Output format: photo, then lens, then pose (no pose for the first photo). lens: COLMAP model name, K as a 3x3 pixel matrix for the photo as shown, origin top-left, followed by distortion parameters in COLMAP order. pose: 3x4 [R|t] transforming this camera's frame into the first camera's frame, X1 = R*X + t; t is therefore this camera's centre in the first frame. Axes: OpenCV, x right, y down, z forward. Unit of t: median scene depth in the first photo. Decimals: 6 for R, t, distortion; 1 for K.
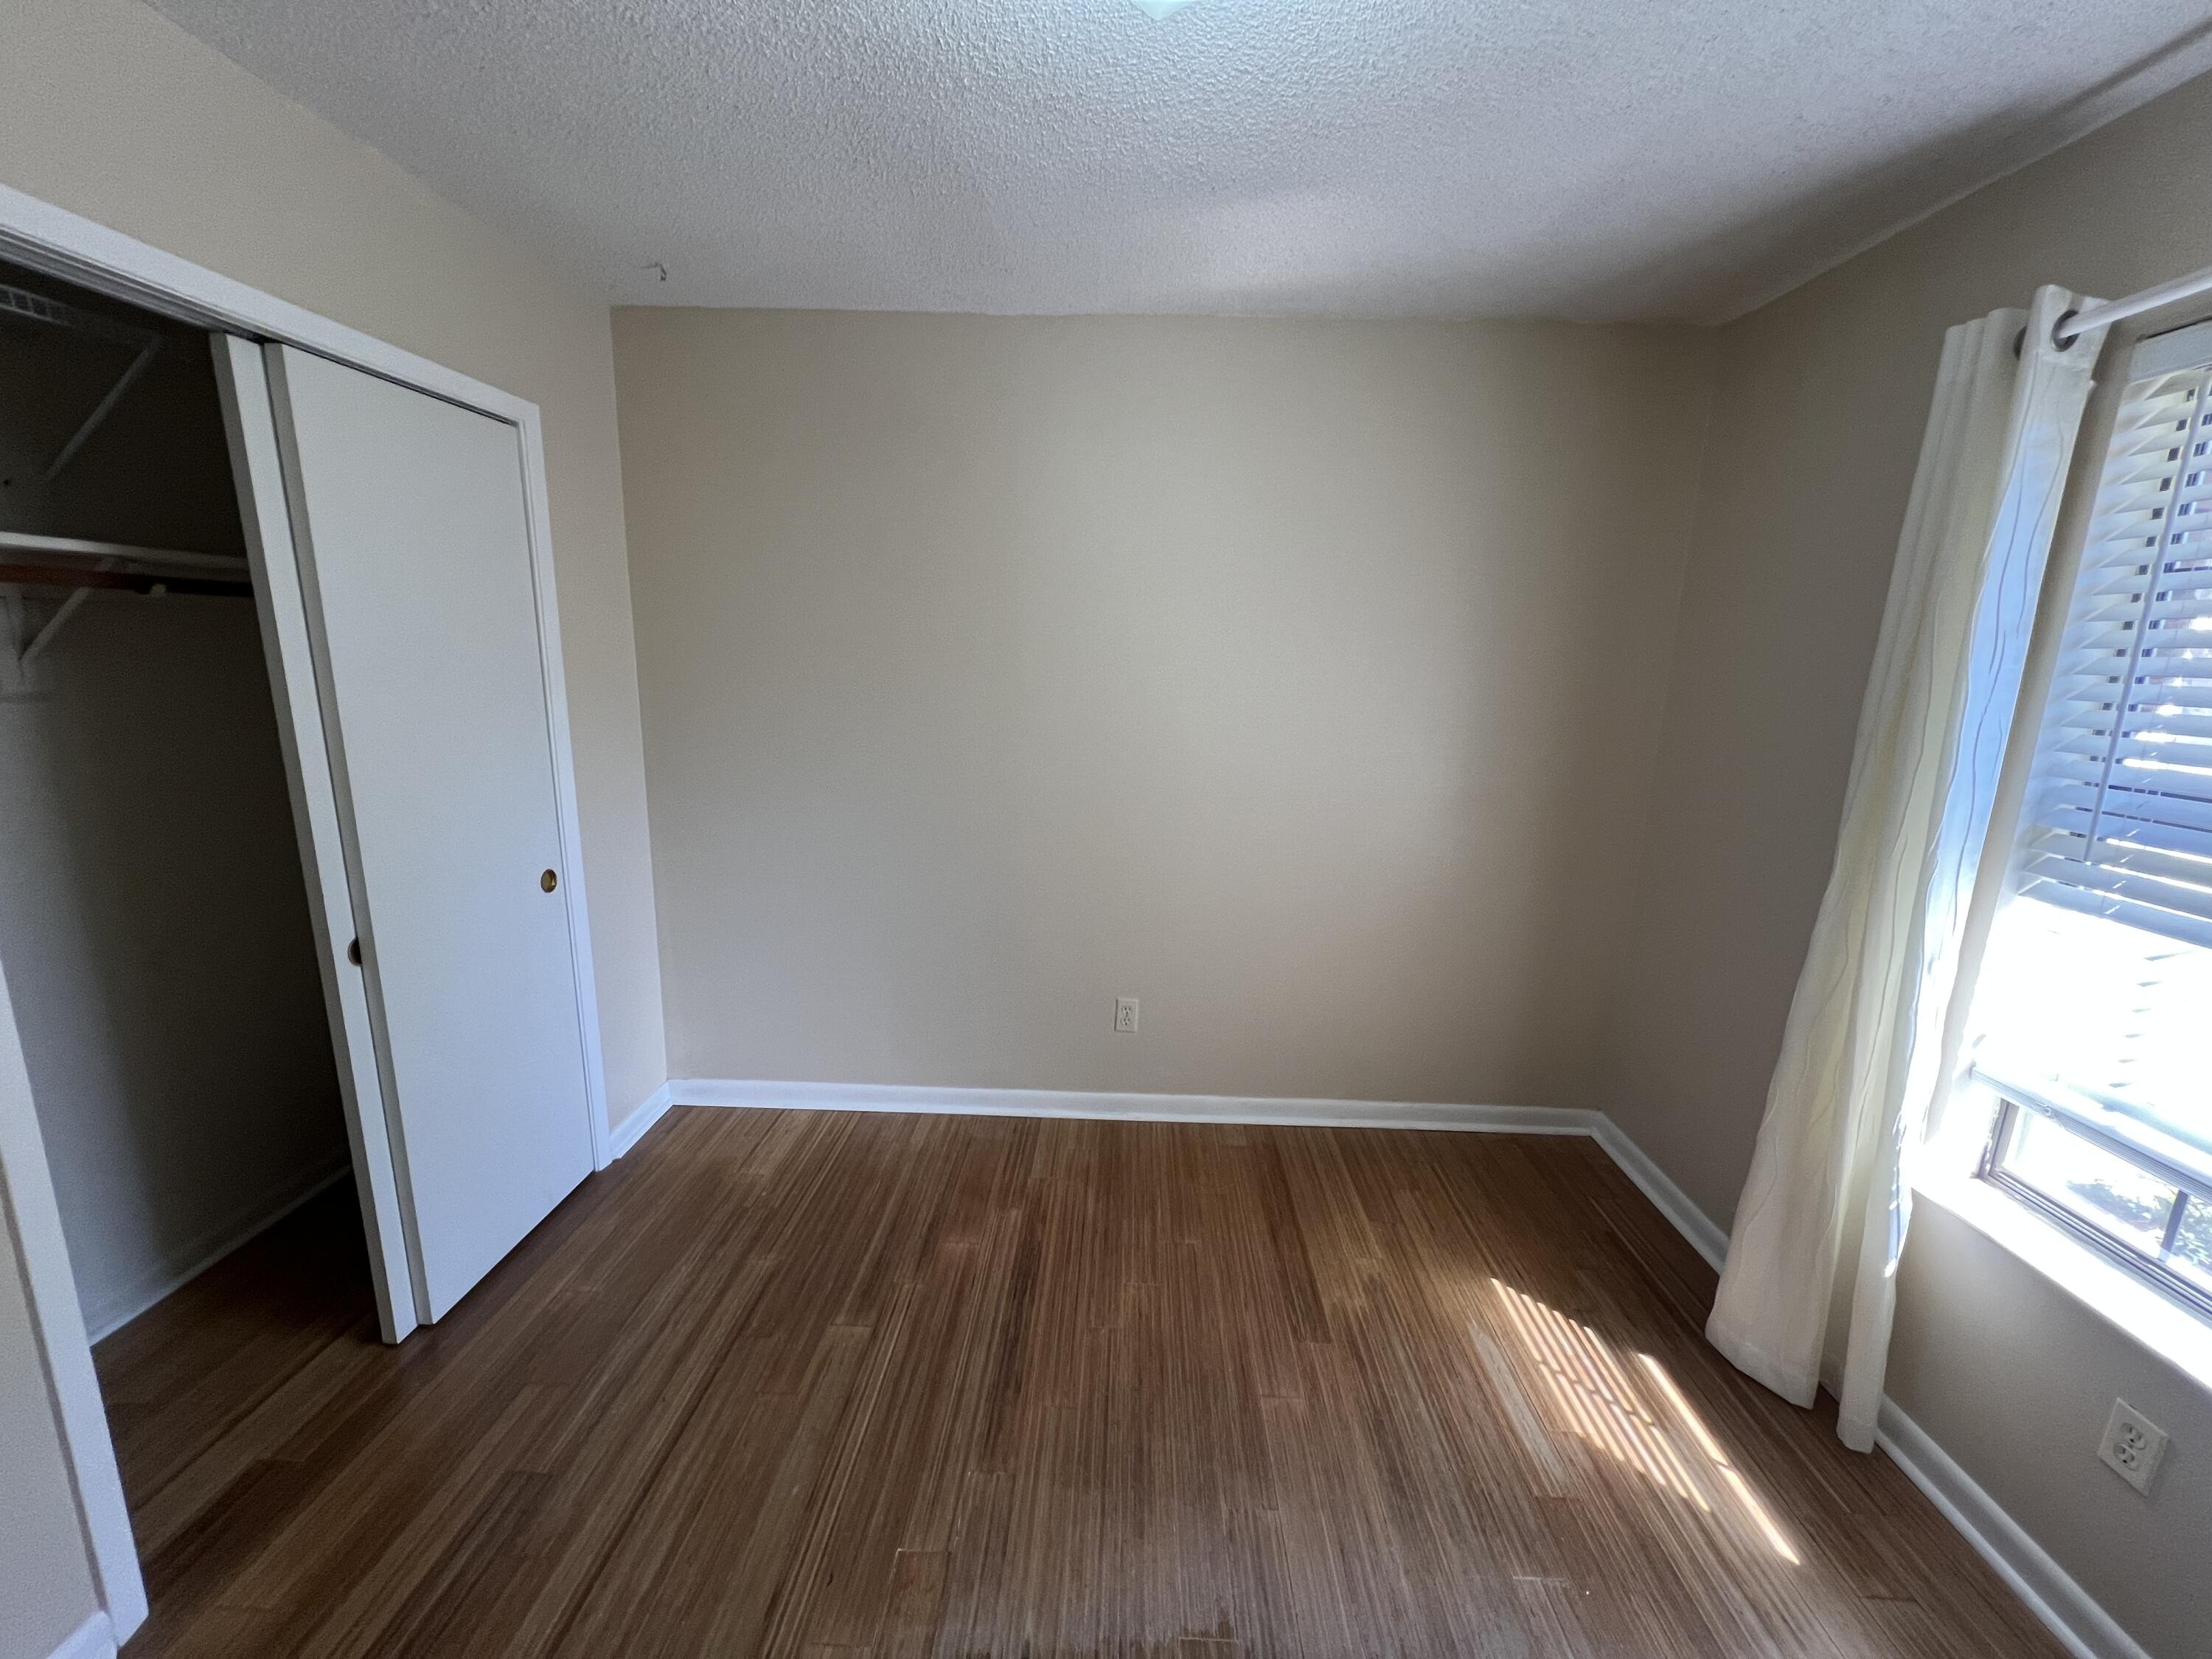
lens RADIAL K [[887.6, 0, 1106.8], [0, 887.6, 832.3], [0, 0, 1]] dist [-0.000662, 0.000876]
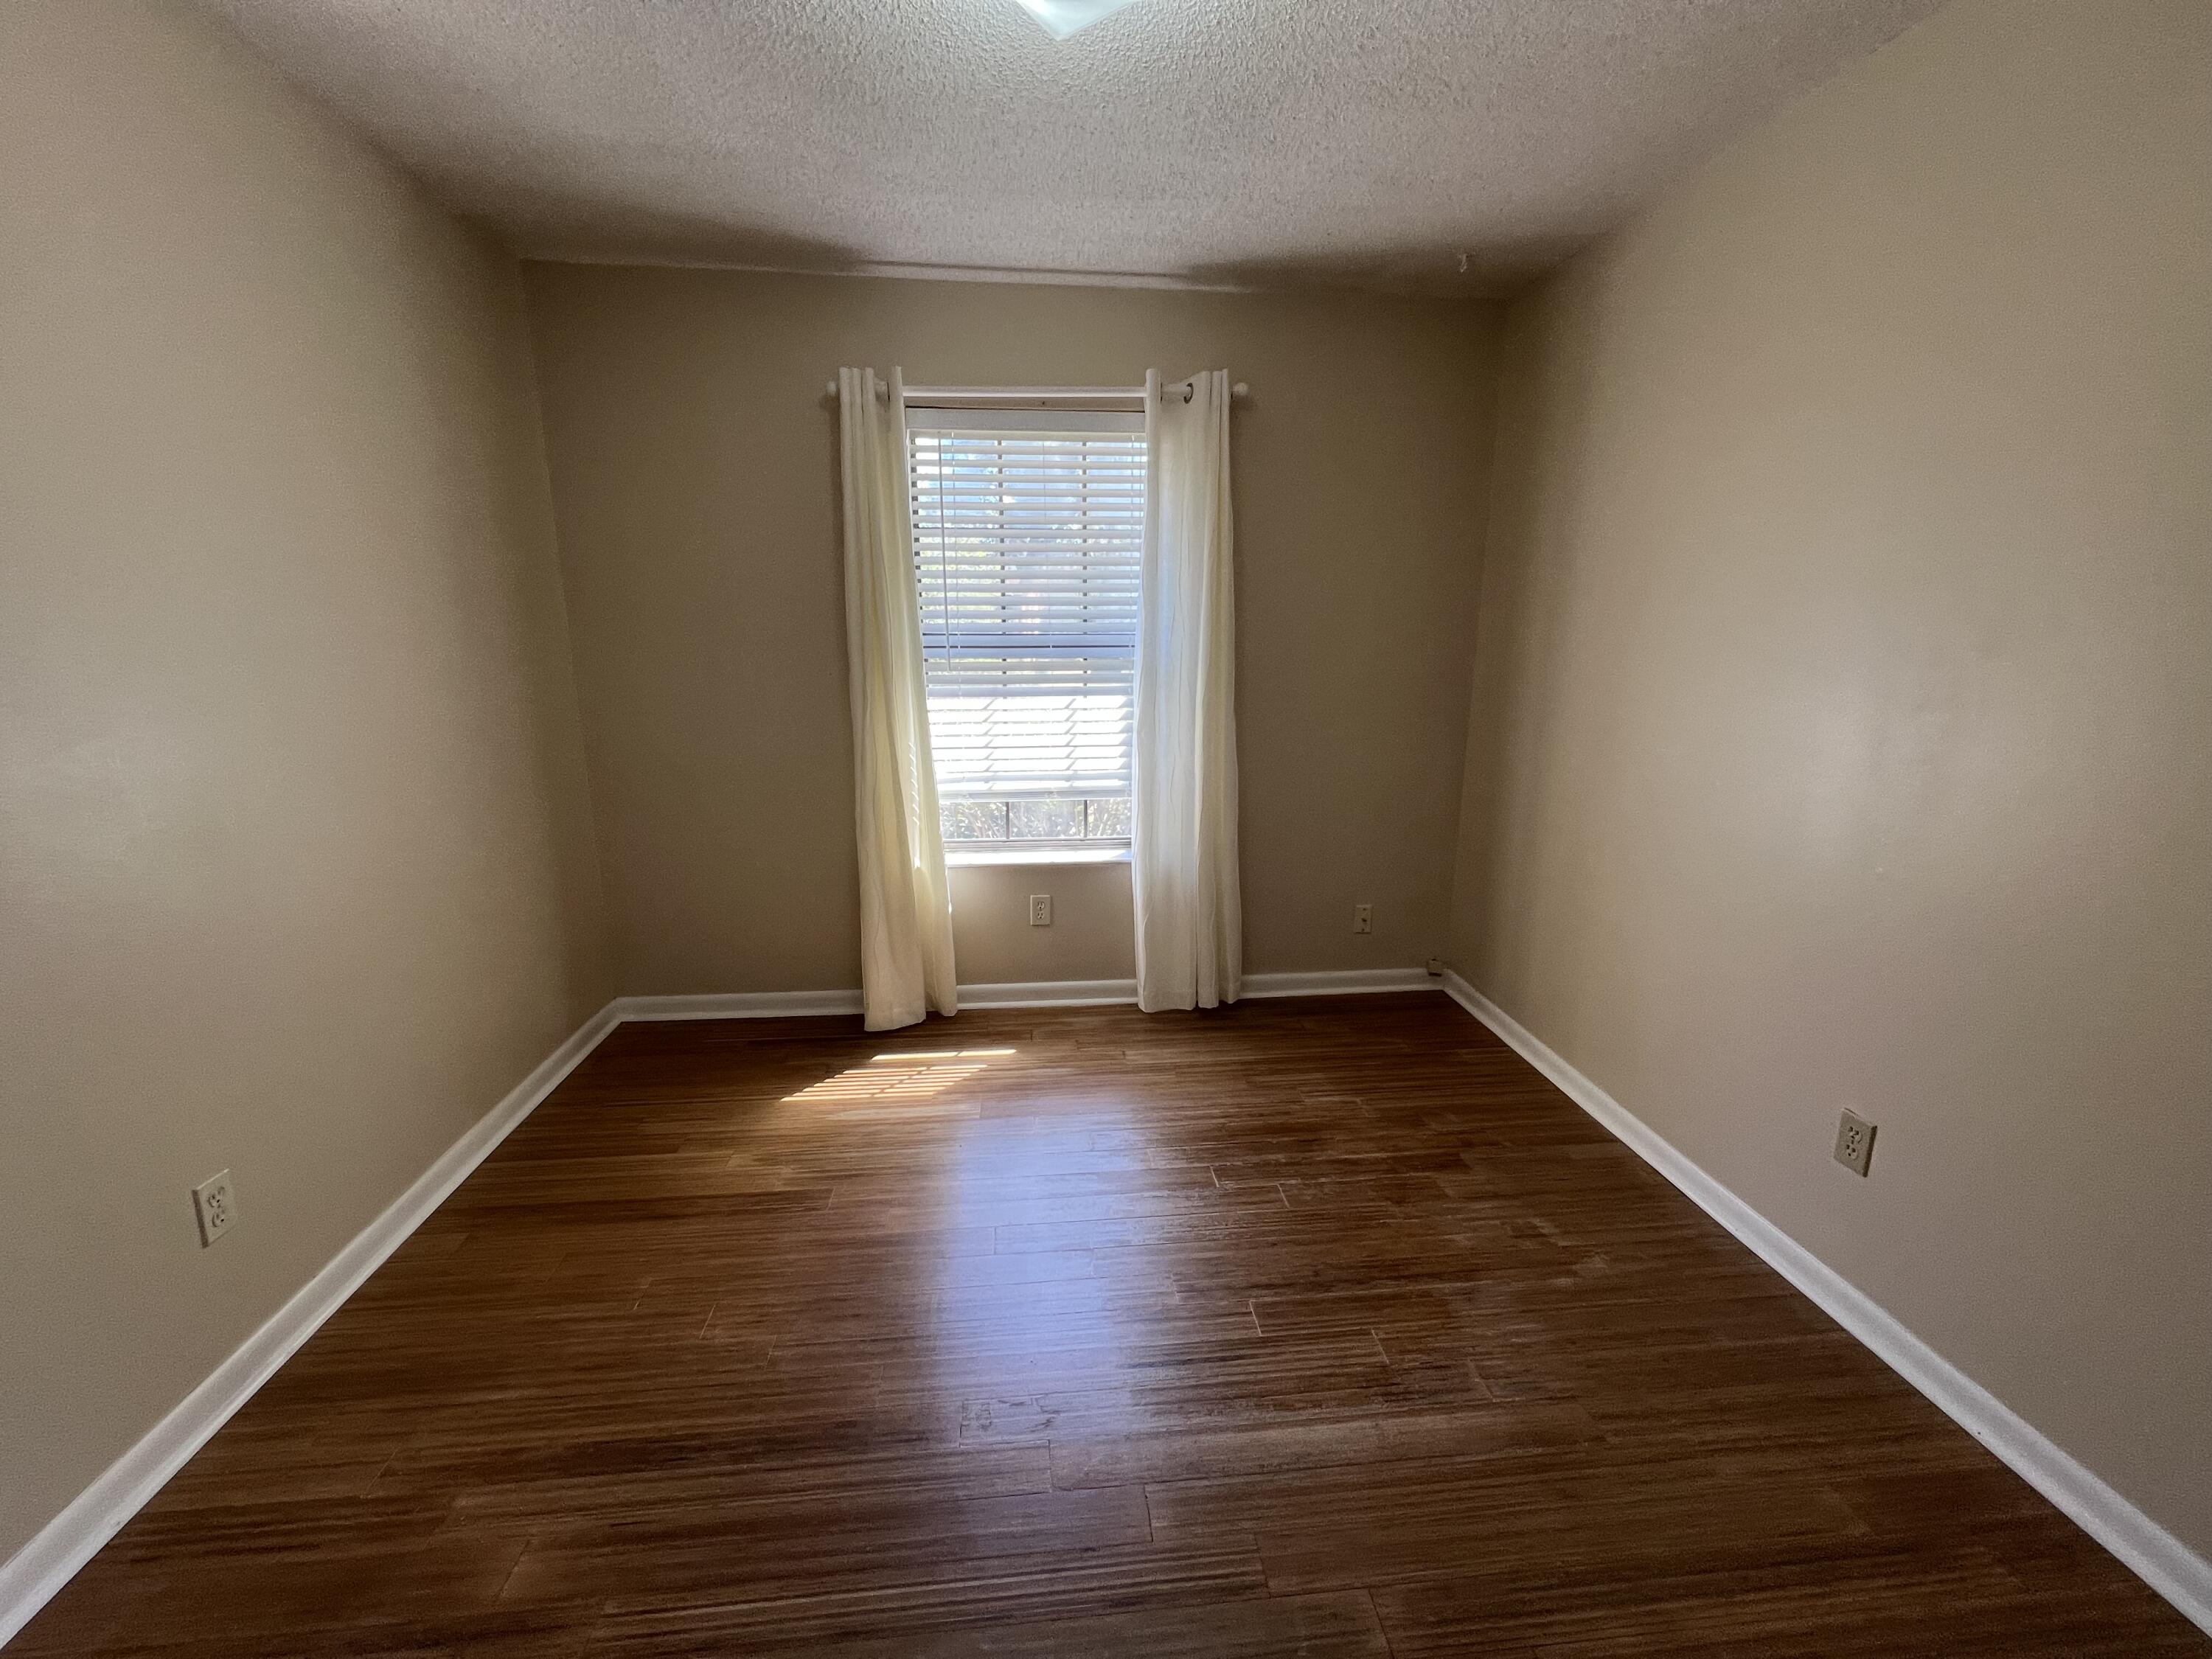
lens RADIAL K [[887.6, 0, 1106.8], [0, 887.6, 832.3], [0, 0, 1]] dist [-0.000662, 0.000876]
pose [[-0.124950, -0.249965, 0.960159, -0.690897], [0.200612, 0.941389, 0.271185, -0.068241], [-0.971670, 0.226504, -0.067480, 0.601408]]
